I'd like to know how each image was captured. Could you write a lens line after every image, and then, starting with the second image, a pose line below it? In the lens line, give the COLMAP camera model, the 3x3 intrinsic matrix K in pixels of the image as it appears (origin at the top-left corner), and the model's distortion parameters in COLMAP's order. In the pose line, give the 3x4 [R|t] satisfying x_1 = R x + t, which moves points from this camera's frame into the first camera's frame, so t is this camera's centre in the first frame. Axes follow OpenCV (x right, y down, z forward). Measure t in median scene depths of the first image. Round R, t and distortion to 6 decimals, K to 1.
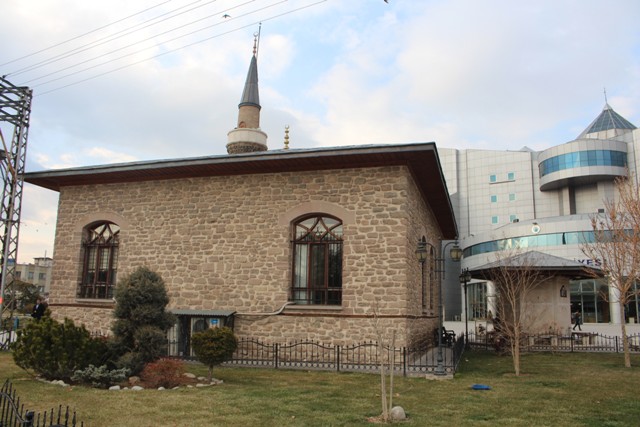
lens RADIAL K [[525.2, 0, 324.0], [0, 525.2, 213.0], [0, 0, 1]] dist [-0.152001, 0.091932]
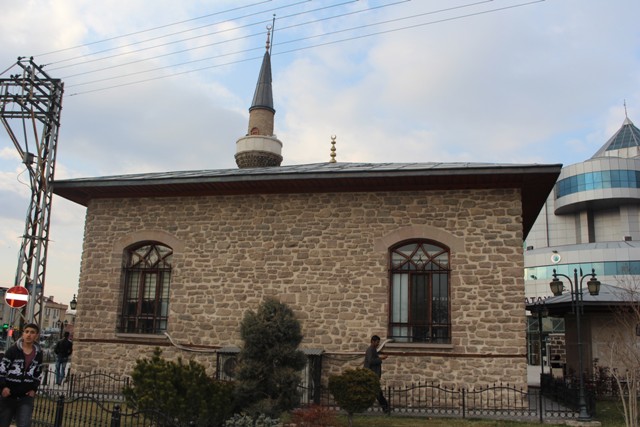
lens RADIAL K [[612.2, 0, 319.5], [0, 612.2, 210.8], [0, 0, 1]] dist [-0.106800, 0.000000]
pose [[0.997777, 0.026211, 0.061274, -0.228163], [-0.023882, 0.998976, -0.038436, -0.003112], [-0.062219, 0.036887, 0.997381, -0.019357]]
